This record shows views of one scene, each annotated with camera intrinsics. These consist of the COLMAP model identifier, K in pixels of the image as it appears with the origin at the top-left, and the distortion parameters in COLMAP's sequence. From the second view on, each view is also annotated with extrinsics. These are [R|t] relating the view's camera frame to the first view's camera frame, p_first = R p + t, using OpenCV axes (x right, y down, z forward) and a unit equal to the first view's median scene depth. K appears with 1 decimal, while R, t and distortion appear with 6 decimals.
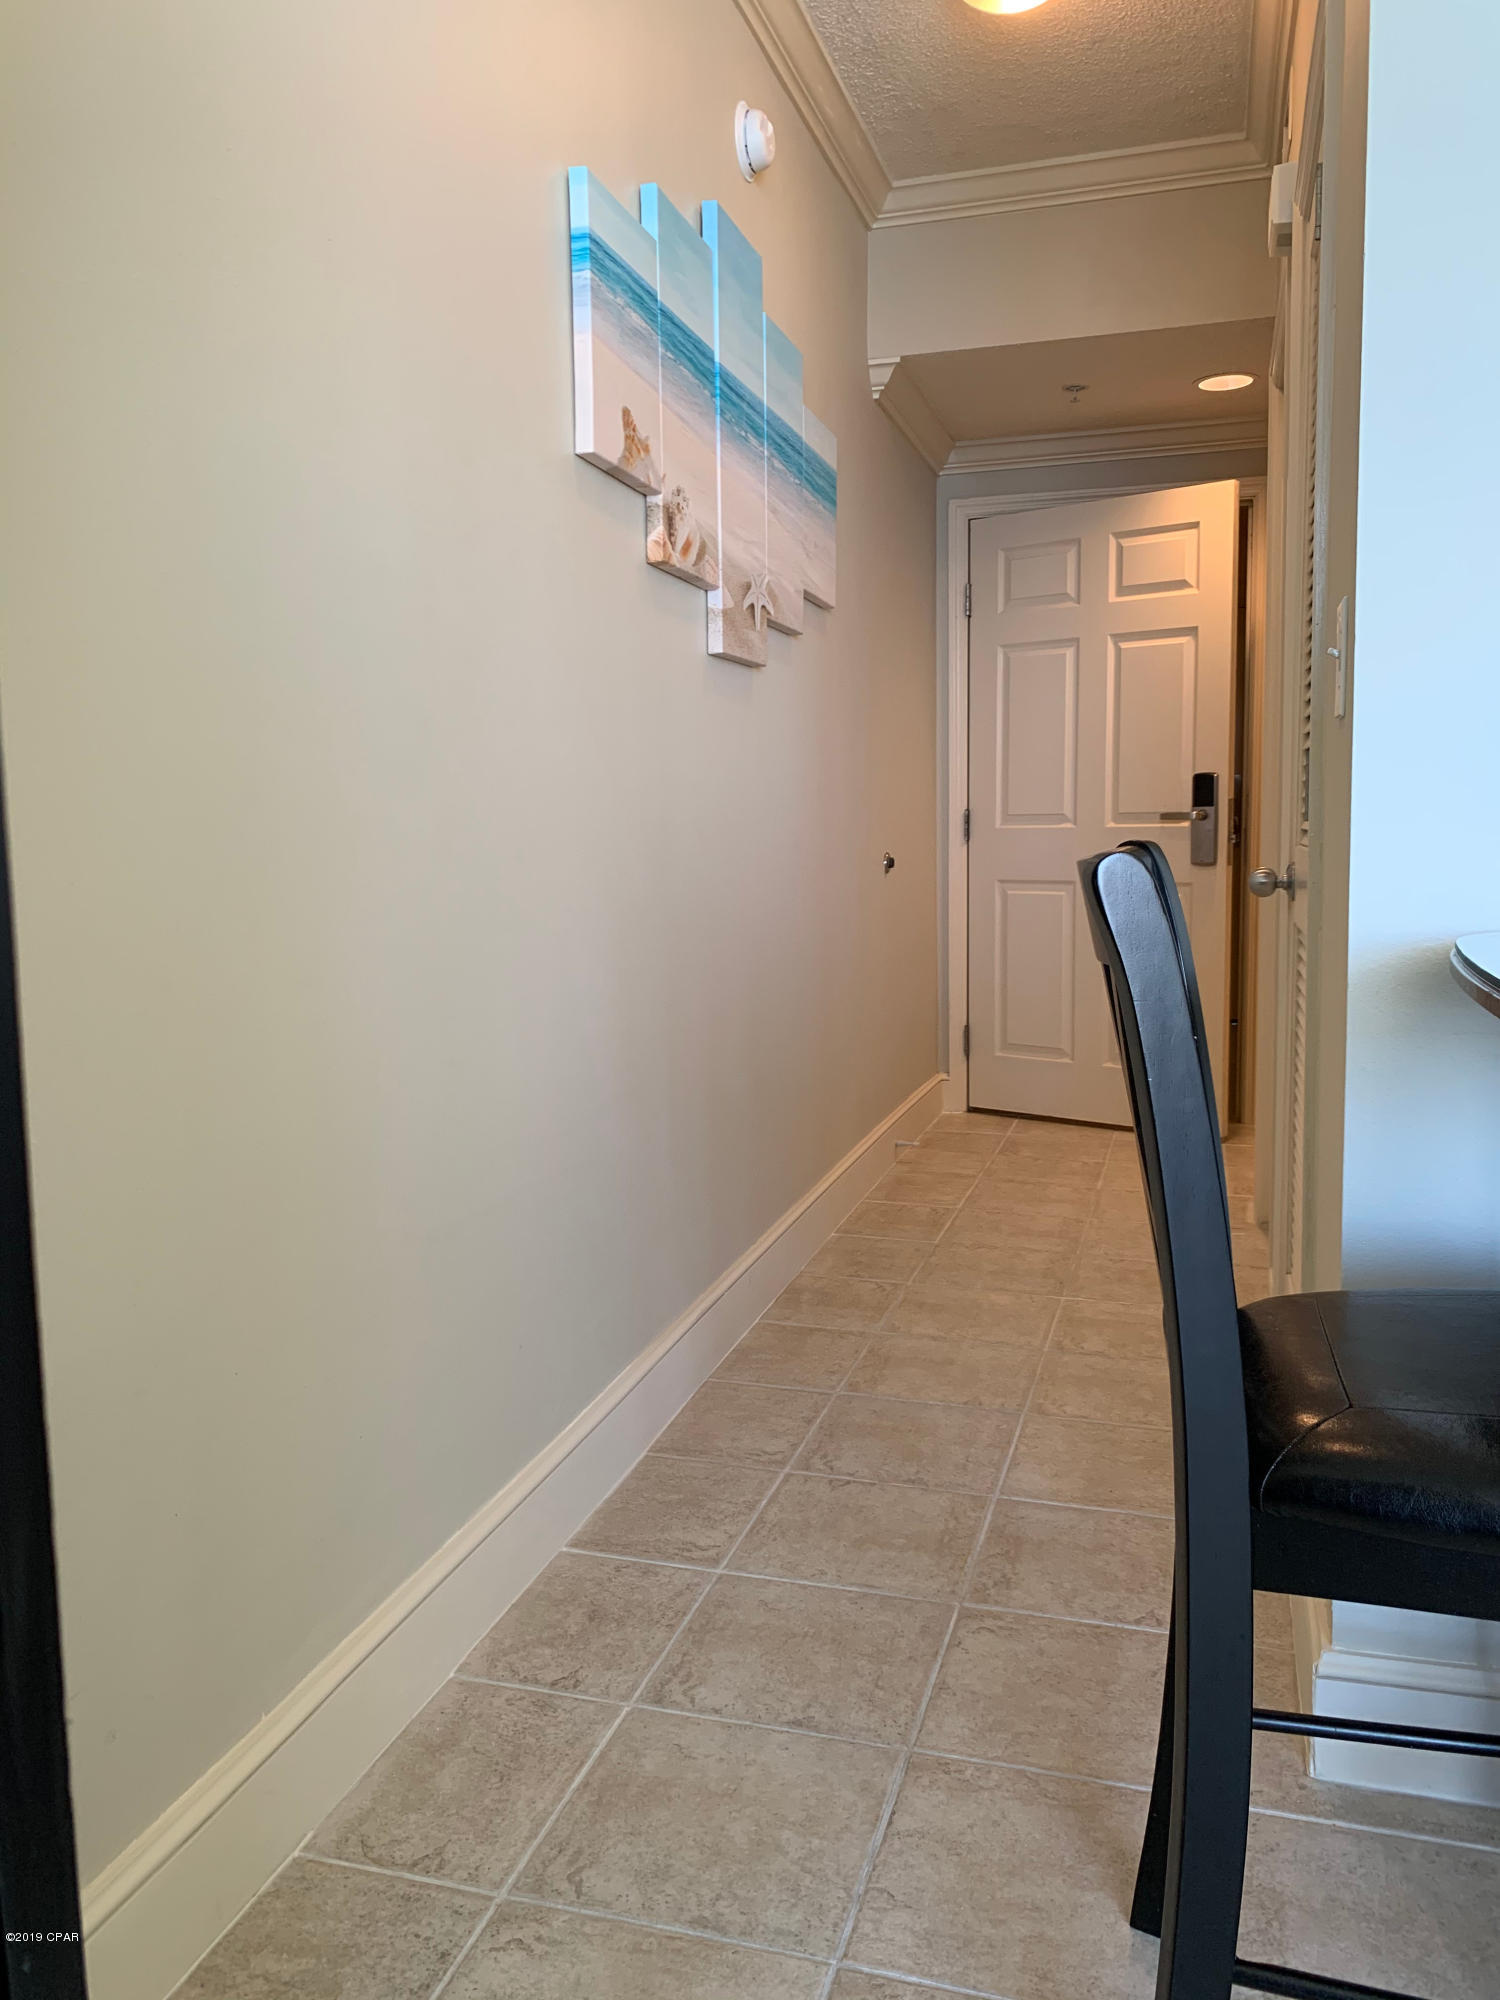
lens RADIAL K [[1513.5, 0, 750.0], [0, 1513.5, 1000.0], [0, 0, 1]] dist [-0.003585, -0.002475]
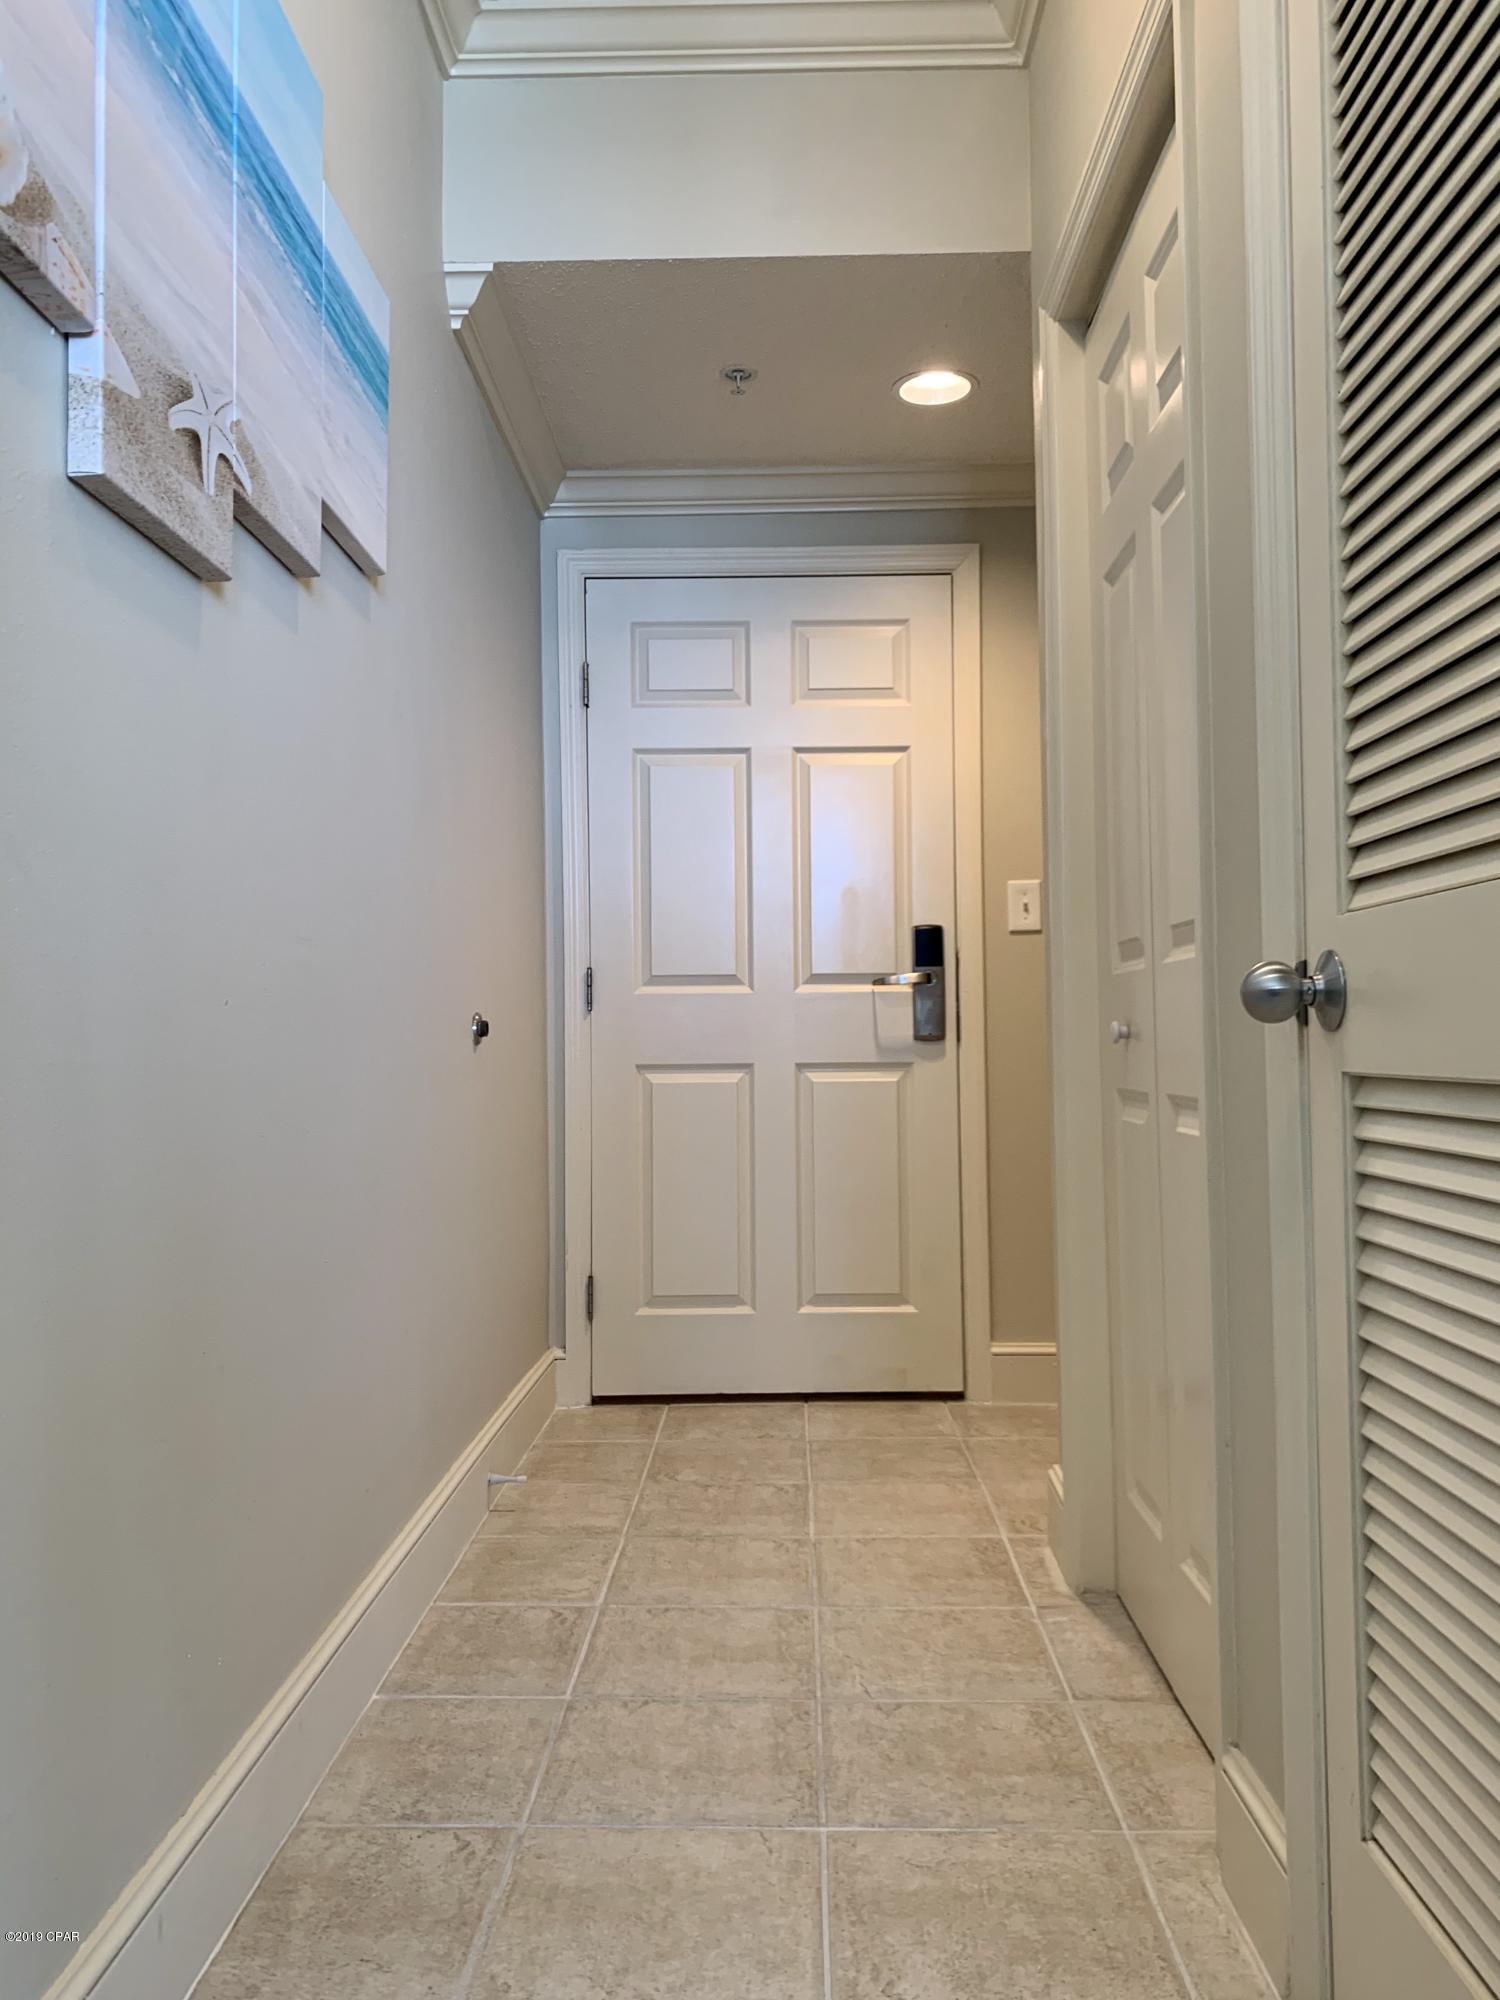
lens RADIAL K [[1590.2, 0, 750.0], [0, 1590.2, 1000.0], [0, 0, 1]] dist [0.016483, -0.005585]
pose [[0.965232, 0.012063, 0.261116, 0.031643], [0.026032, 0.989533, -0.141941, -0.005320], [-0.260095, 0.143804, 0.954815, 0.377387]]
